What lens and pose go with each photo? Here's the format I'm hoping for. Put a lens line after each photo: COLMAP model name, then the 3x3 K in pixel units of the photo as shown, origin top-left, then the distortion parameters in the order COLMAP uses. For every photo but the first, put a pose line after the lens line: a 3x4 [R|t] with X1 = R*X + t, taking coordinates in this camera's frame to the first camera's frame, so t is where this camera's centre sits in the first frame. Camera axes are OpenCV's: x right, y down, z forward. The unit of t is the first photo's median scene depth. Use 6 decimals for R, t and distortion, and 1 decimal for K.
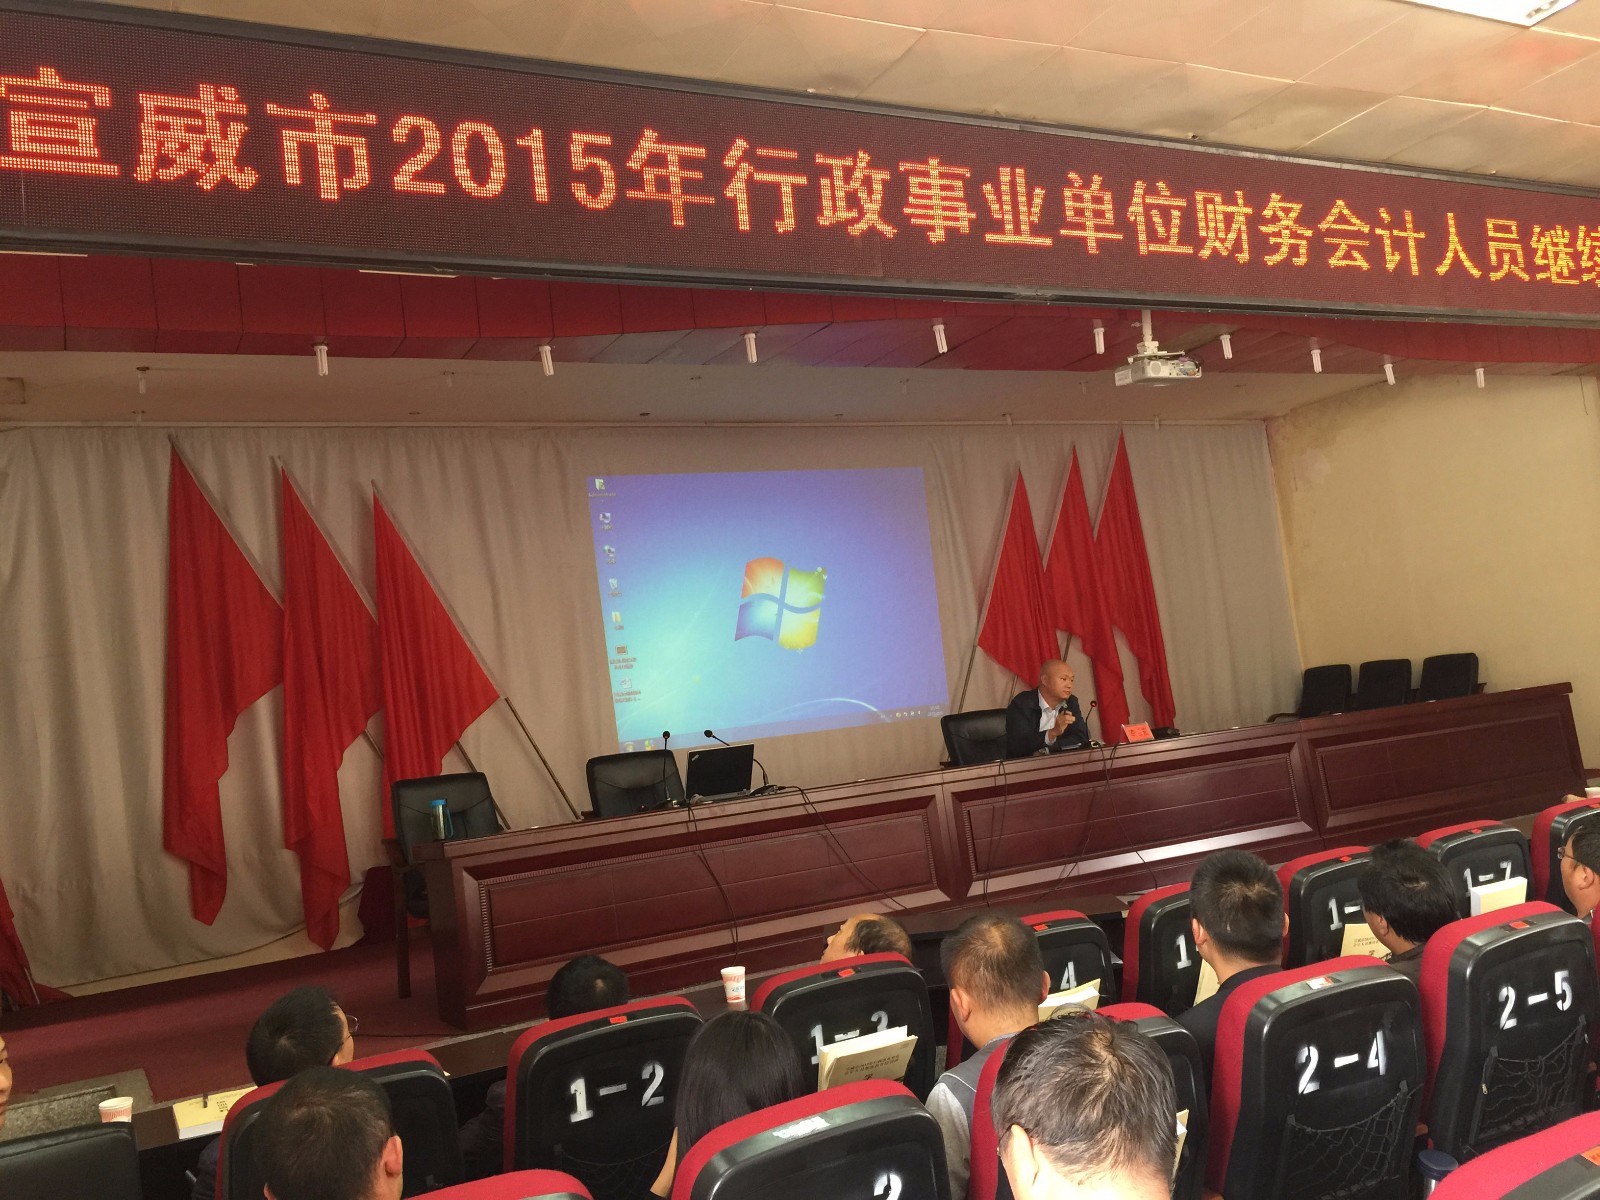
lens RADIAL K [[1363.6, 0, 797.3], [0, 1363.6, 593.0], [0, 0, 1]] dist [0.087959, -0.119242]
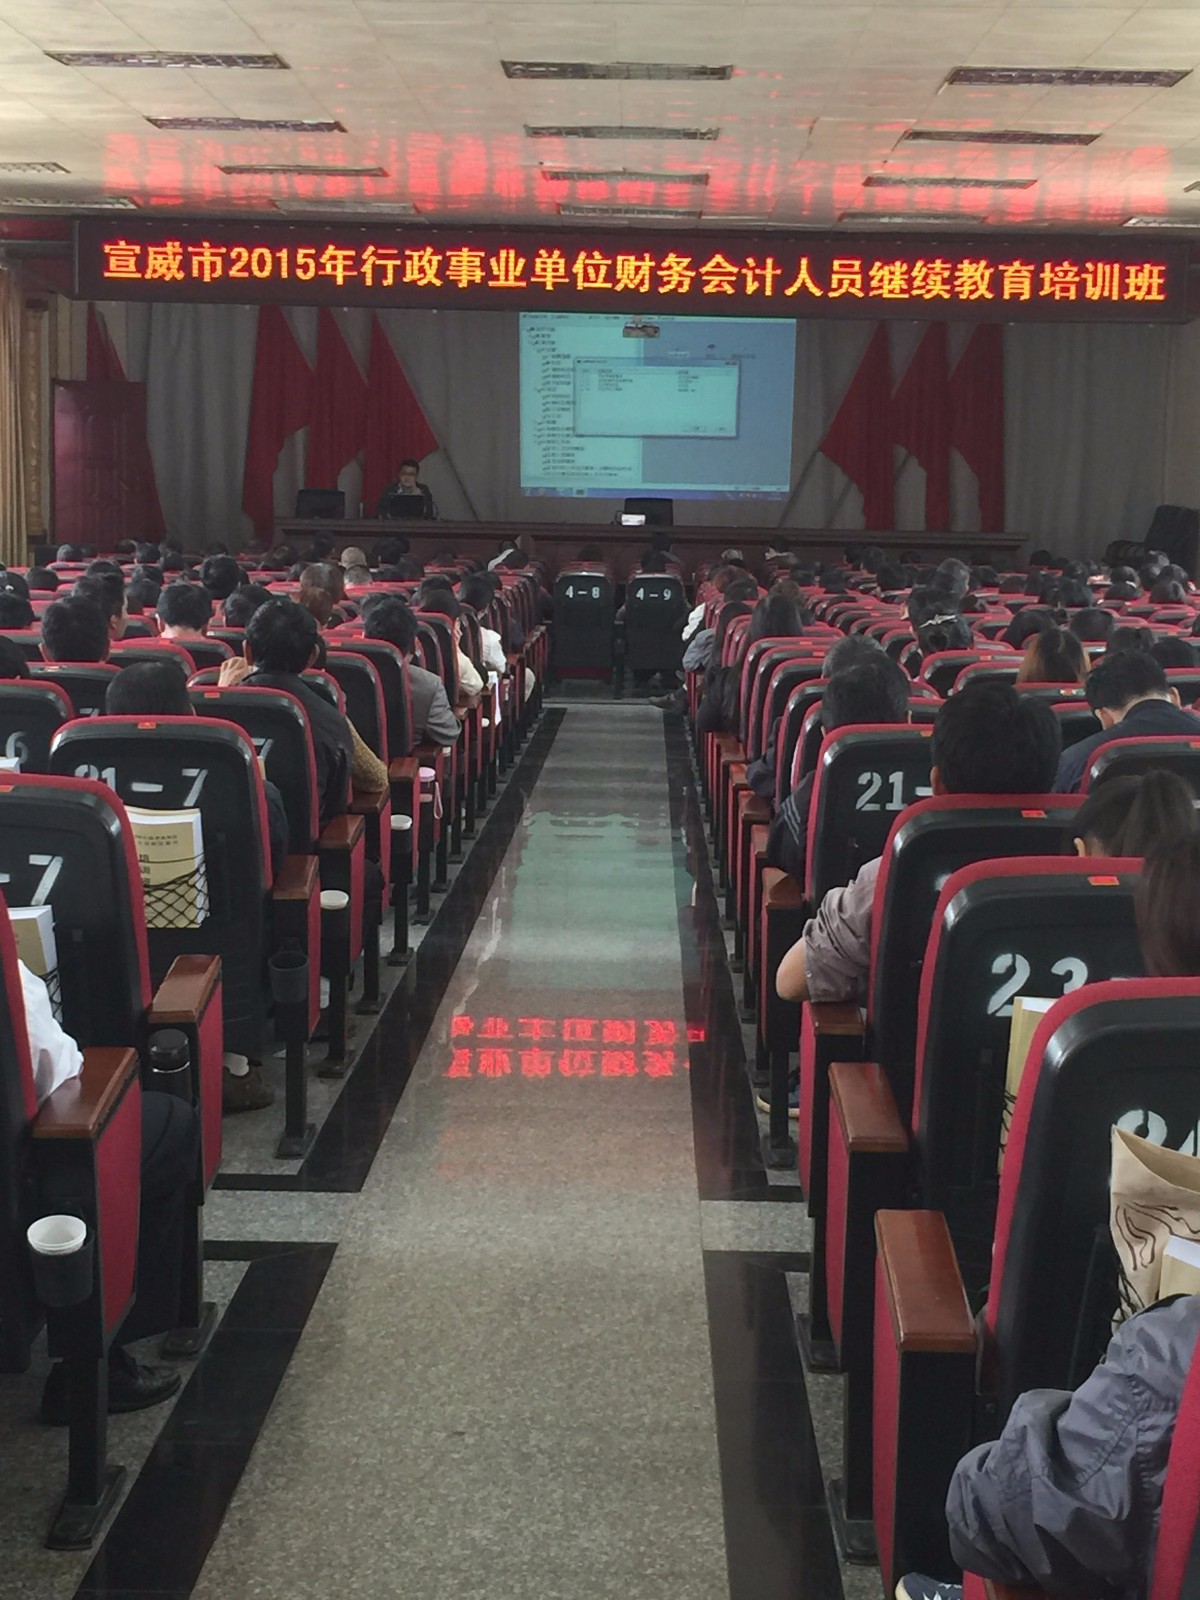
lens RADIAL K [[2873.6, 0, 600.0], [0, 2873.6, 800.0], [0, 0, 1]] dist [0.025475, 0.189745]
pose [[0.875488, 0.186692, -0.445719, 2.301148], [-0.078541, 0.965067, 0.249953, -0.574198], [0.476814, -0.183823, 0.859568, -2.796873]]
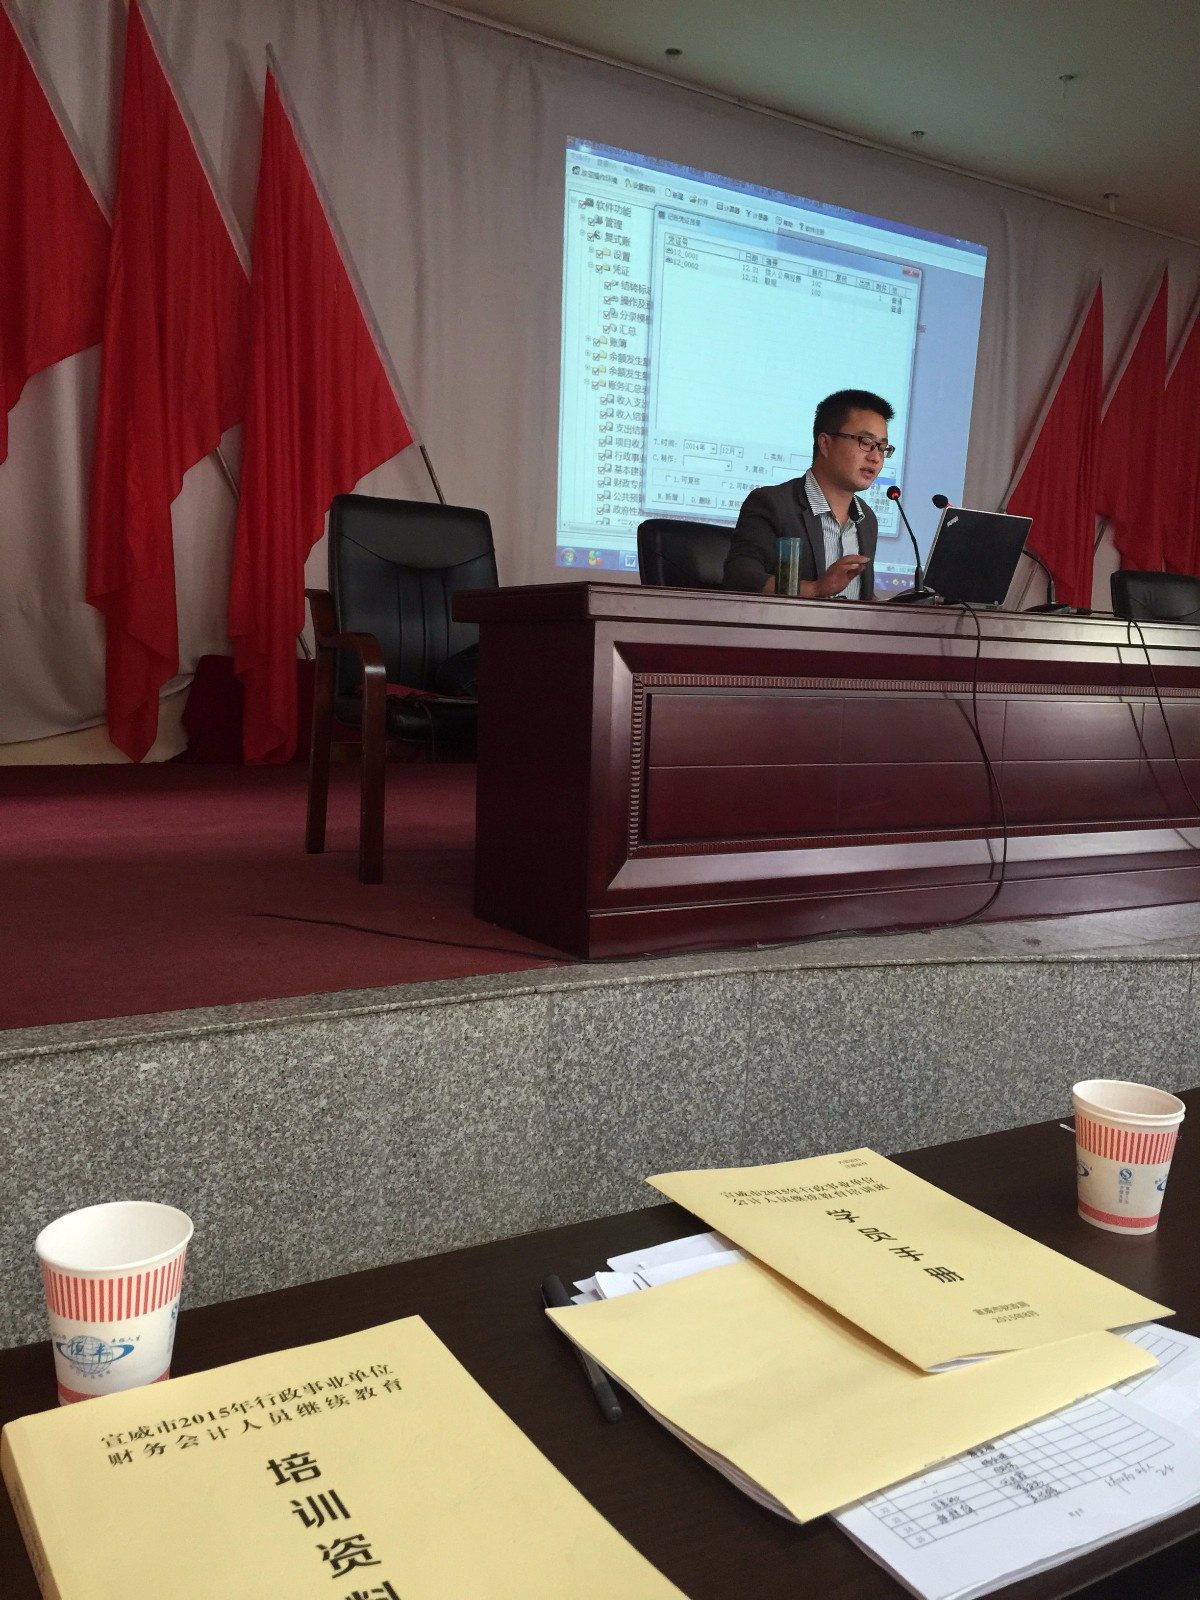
lens RADIAL K [[1363.6, 0, 606.5], [0, 1363.6, 789.1], [0, 0, 1]] dist [0.087959, -0.119242]
pose [[0.982270, 0.156075, 0.103854, -0.263306], [-0.174263, 0.964409, 0.198868, 0.141326], [-0.069120, -0.213440, 0.974508, 0.470675]]
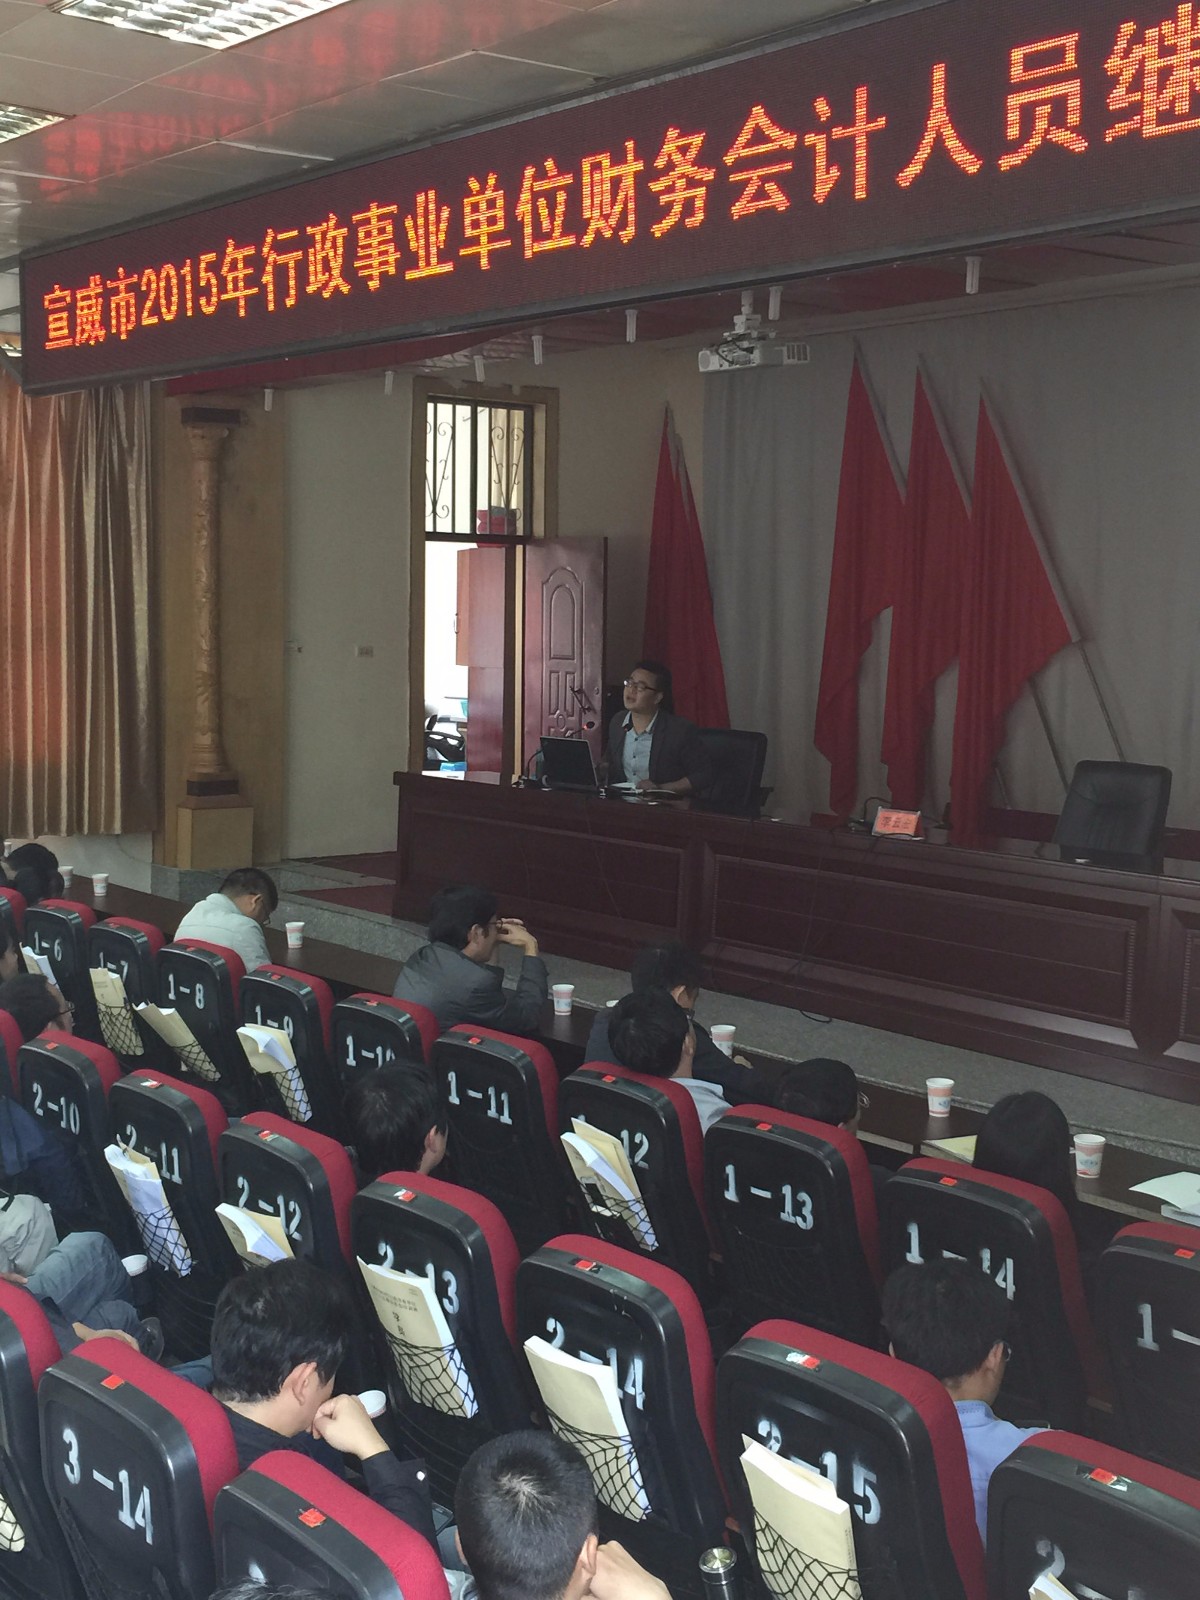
lens RADIAL K [[2098.0, 0, 600.5], [0, 2098.0, 746.0], [0, 0, 1]] dist [0.075783, -0.016645]
pose [[0.191234, 0.186446, -0.963674, 1.517810], [0.056789, 0.978047, 0.200497, -0.204415], [0.979900, -0.093067, 0.176448, 0.765464]]
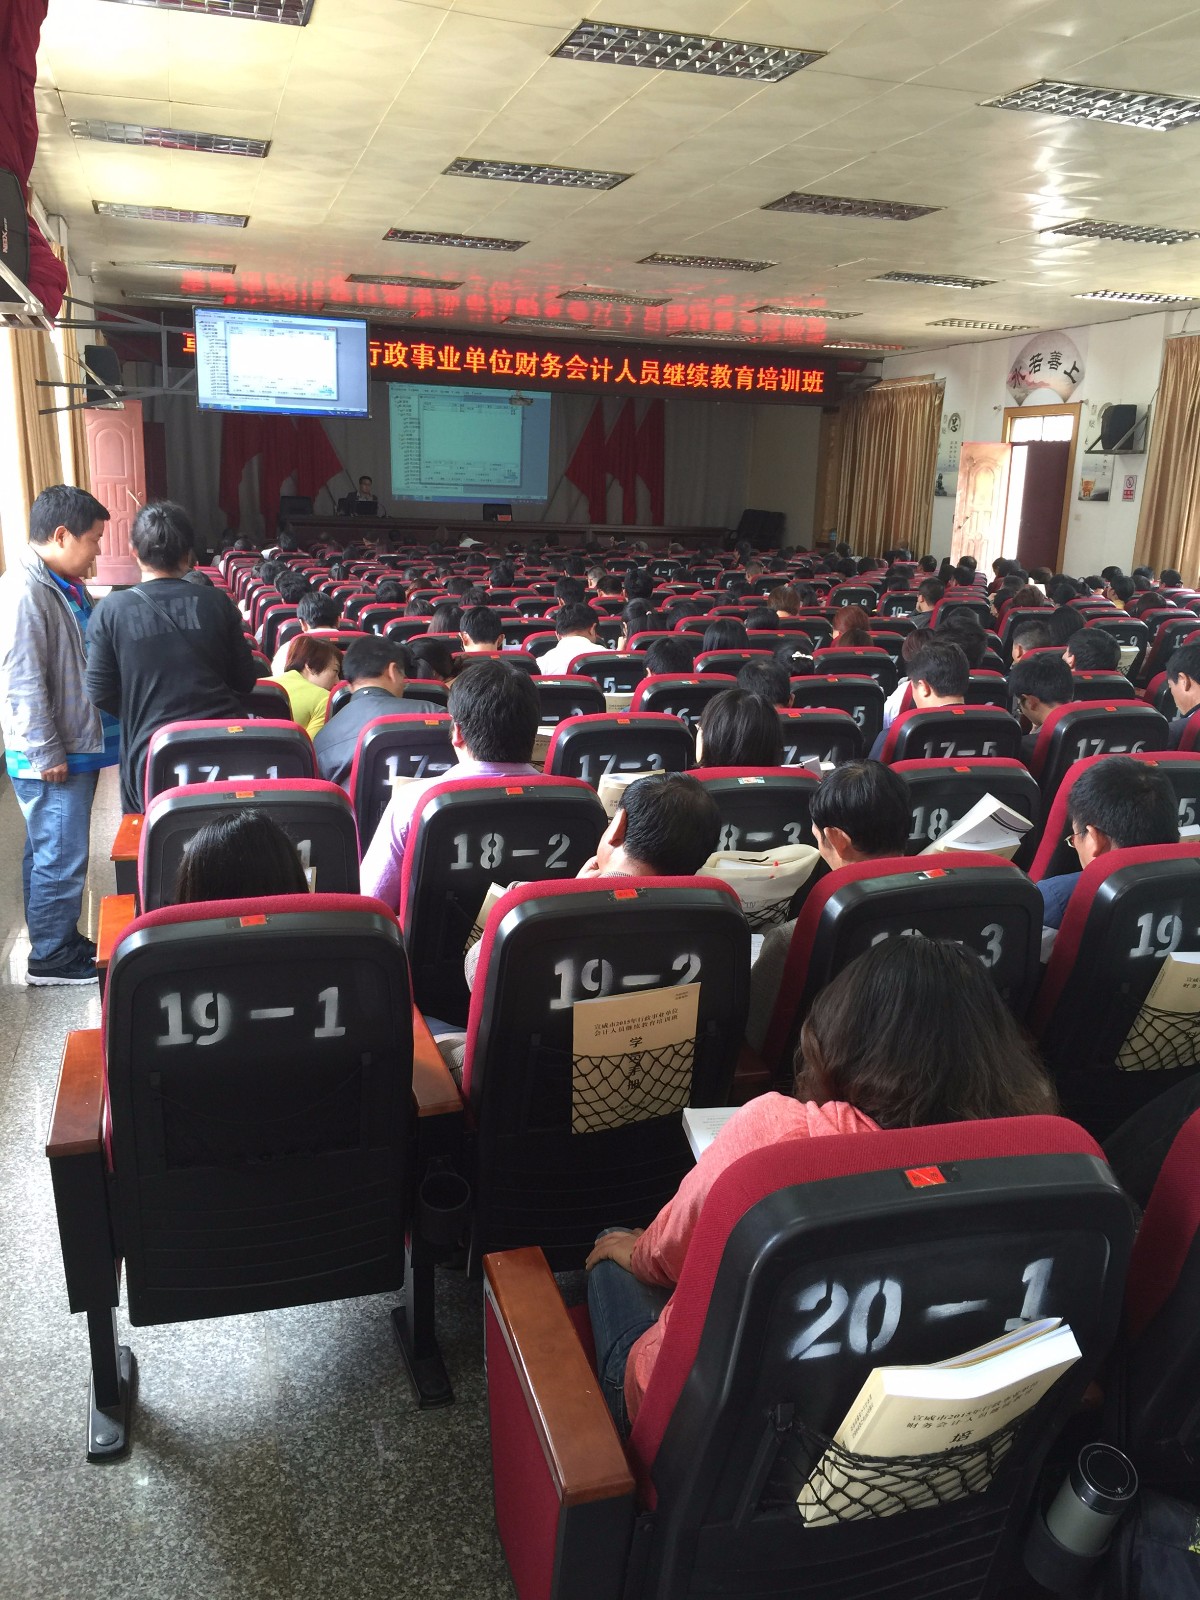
lens RADIAL K [[1363.6, 0, 606.5], [0, 1363.6, 789.1], [0, 0, 1]] dist [0.087959, -0.119242]
pose [[0.972911, 0.184120, -0.139801, 1.145835], [-0.131050, 0.937423, 0.322590, -0.401320], [0.190448, -0.295531, 0.936158, -2.332365]]
